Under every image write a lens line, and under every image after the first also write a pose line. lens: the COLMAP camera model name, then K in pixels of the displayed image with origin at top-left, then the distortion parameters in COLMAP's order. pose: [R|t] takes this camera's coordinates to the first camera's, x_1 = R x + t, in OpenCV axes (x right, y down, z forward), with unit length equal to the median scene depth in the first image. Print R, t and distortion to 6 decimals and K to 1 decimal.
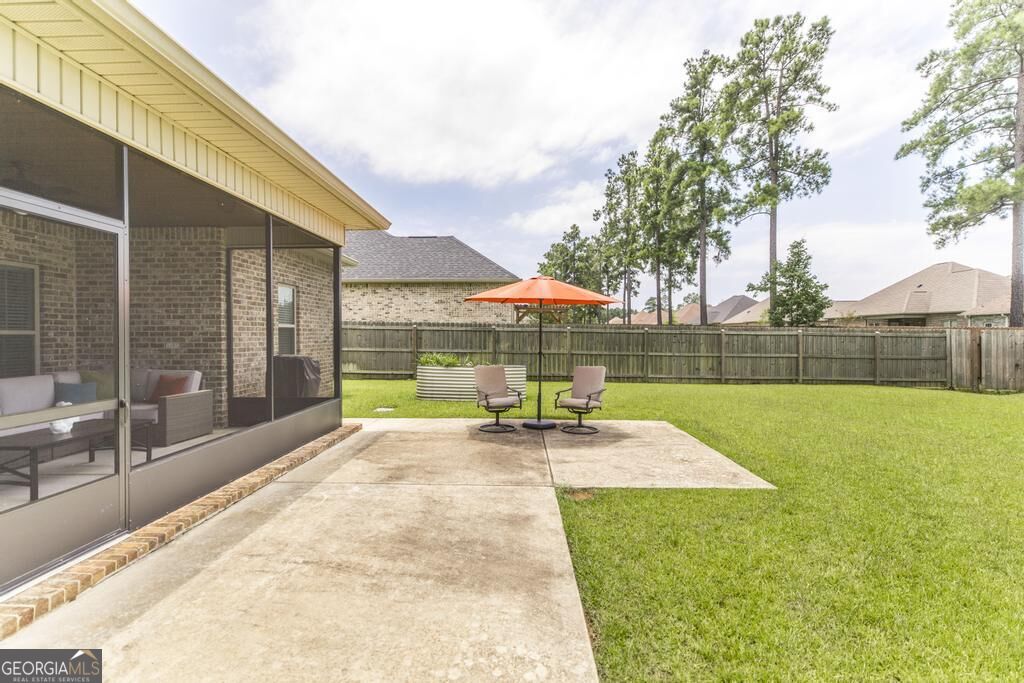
lens RADIAL K [[498.5, 0, 512.0], [0, 498.5, 341.5], [0, 0, 1]] dist [-0.000923, -0.000588]
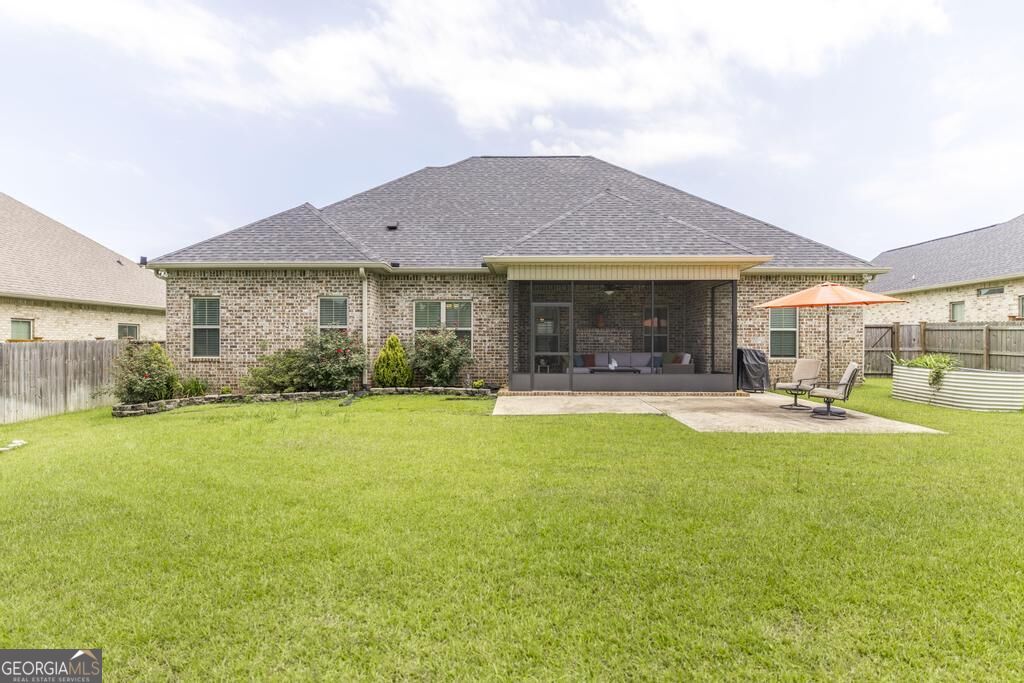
lens RADIAL K [[555.1, 0, 507.4], [0, 555.1, 335.6], [0, 0, 1]] dist [0.006022, 0.000028]
pose [[0.025925, 0.002569, -0.999661, 1.306927], [-0.015690, 0.999875, 0.002163, -0.005788], [0.999541, 0.015629, 0.025962, 0.193471]]
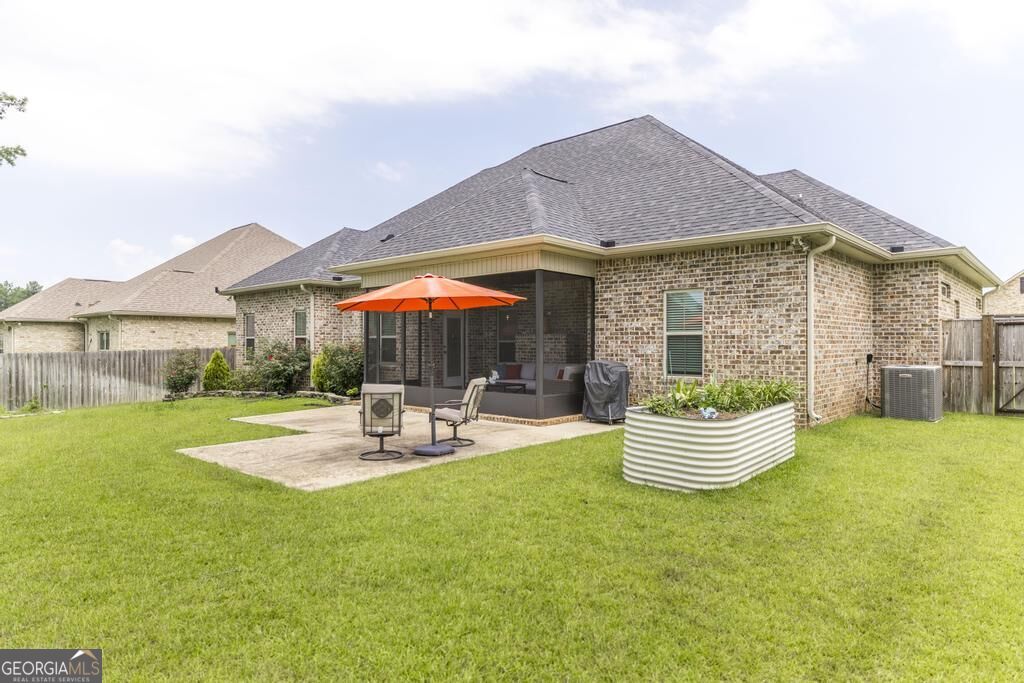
lens RADIAL K [[621.5, 0, 512.0], [0, 621.5, 341.5], [0, 0, 1]] dist [-0.001895, -0.000448]
pose [[-0.636531, 0.010781, -0.771176, 0.781465], [-0.001331, 0.999885, 0.015077, -0.038708], [0.771250, 0.010623, -0.636443, 1.745771]]
